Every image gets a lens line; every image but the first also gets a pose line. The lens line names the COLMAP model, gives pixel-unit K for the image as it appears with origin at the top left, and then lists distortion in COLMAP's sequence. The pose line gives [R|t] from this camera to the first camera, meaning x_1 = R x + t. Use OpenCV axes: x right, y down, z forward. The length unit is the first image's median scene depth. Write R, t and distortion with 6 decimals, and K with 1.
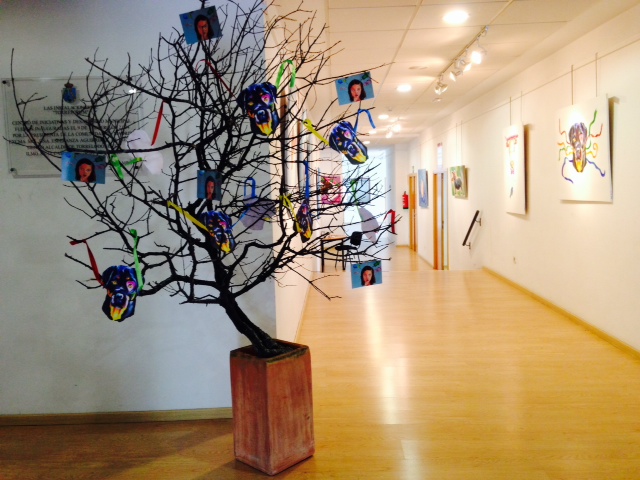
lens RADIAL K [[582.2, 0, 319.6], [0, 582.2, 242.3], [0, 0, 1]] dist [0.158896, -0.163964]
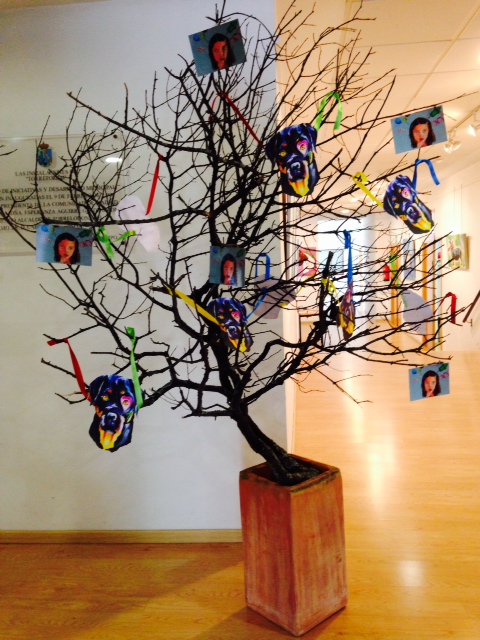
lens RADIAL K [[582.2, 0, 240.8], [0, 582.2, 318.4], [0, 0, 1]] dist [0.158896, -0.163964]
pose [[0.997142, -0.003099, -0.075490, -0.100235], [0.003650, 0.999968, 0.007157, -0.031592], [0.075465, -0.007412, 0.997121, 0.229399]]
